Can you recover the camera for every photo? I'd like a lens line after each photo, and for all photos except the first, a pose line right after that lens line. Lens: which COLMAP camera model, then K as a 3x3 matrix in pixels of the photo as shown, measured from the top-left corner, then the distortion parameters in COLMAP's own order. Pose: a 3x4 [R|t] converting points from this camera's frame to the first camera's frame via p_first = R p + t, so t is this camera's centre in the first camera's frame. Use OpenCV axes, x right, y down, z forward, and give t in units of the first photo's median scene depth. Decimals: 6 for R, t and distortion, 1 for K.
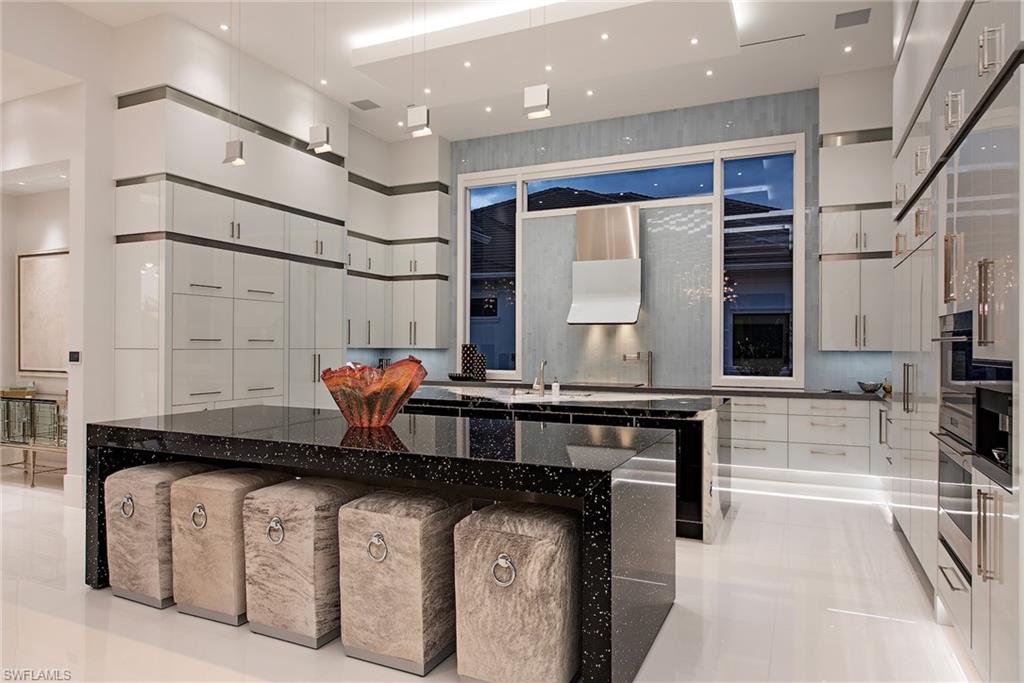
lens RADIAL K [[616.4, 0, 512.0], [0, 616.4, 341.5], [0, 0, 1]] dist [-0.001606, 0.001400]
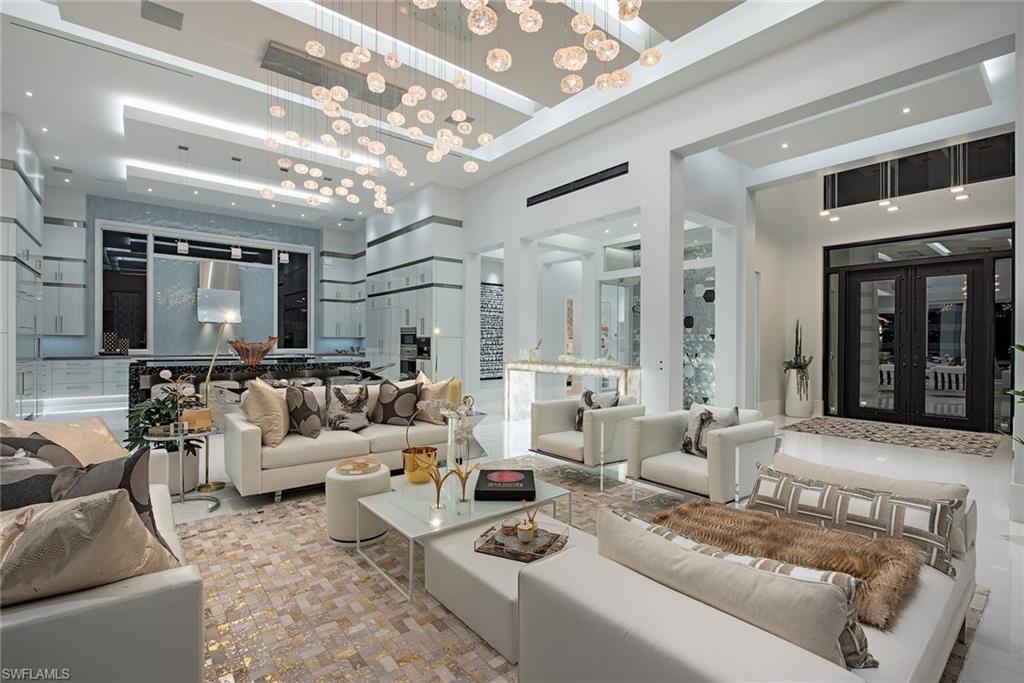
lens RADIAL K [[462.9, 0, 512.0], [0, 462.9, 341.5], [0, 0, 1]] dist [-0.001984, -0.000588]
pose [[0.437546, -0.004907, 0.899183, -0.819341], [-0.010153, 0.999894, 0.010397, 0.006264], [-0.899139, -0.013678, 0.437450, -0.496334]]
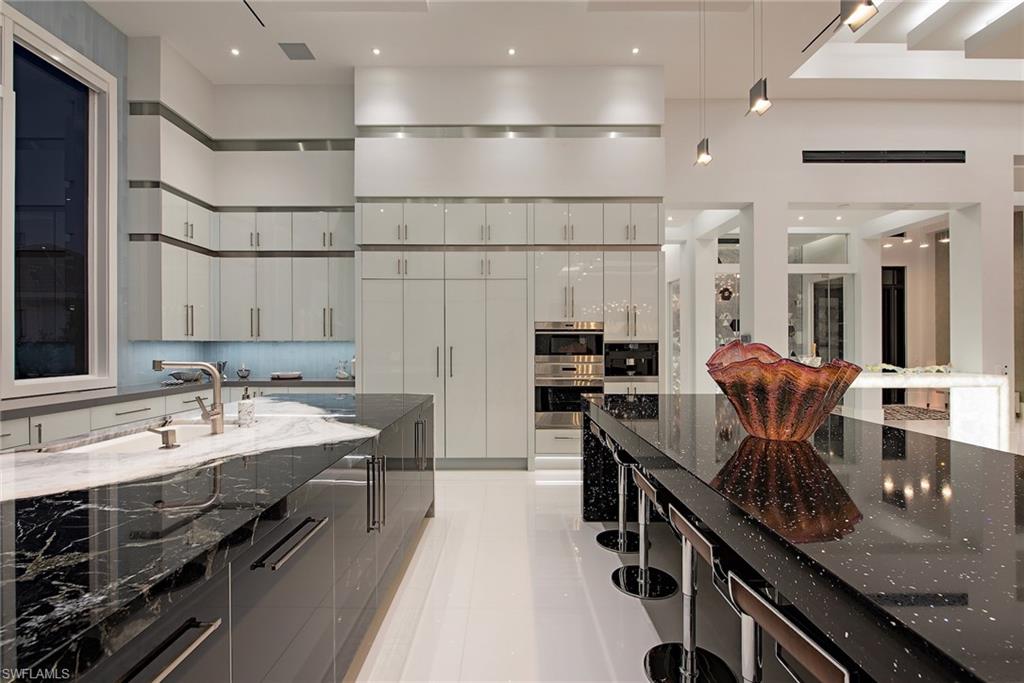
lens RADIAL K [[462.9, 0, 512.0], [0, 462.9, 341.5], [0, 0, 1]] dist [-0.001984, -0.000588]
pose [[-0.422565, -0.003534, 0.906326, -0.334215], [-0.008371, 0.999965, -0.000004, 0.011958], [-0.906294, -0.007589, -0.422580, 0.735693]]
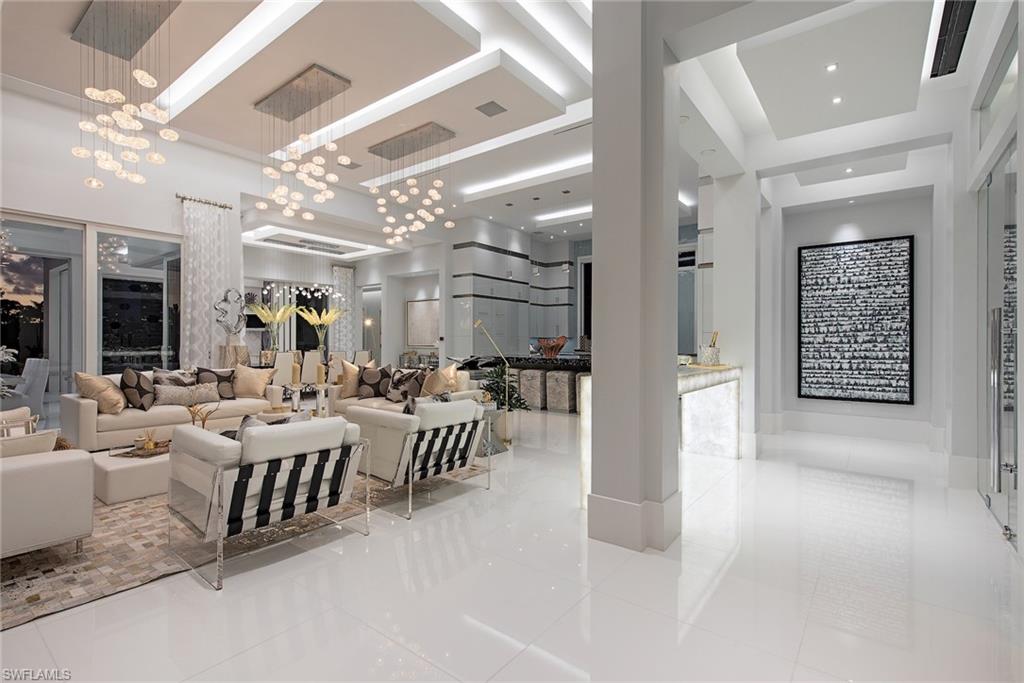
lens RADIAL K [[474.8, 0, 516.3], [0, 474.8, 342.7], [0, 0, 1]] dist [-0.002880, -0.001135]
pose [[0.975826, -0.002548, -0.218535, 0.080281], [0.003698, 0.999981, 0.004852, 0.025197], [0.218519, -0.005543, 0.975817, -0.833397]]
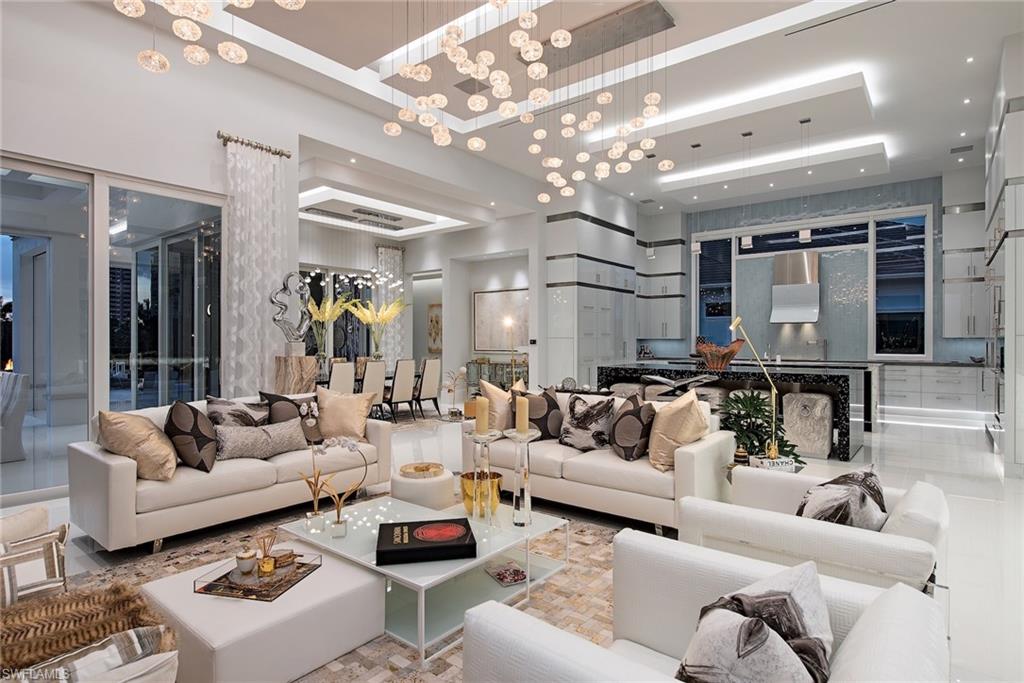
lens RADIAL K [[537.0, 0, 505.9], [0, 537.0, 342.6], [0, 0, 1]] dist [-0.012606, 0.001481]
pose [[0.969878, -0.004320, -0.243551, -0.277109], [0.006319, 0.999952, 0.007430, 0.008954], [0.243508, -0.008746, 0.969860, -0.641959]]
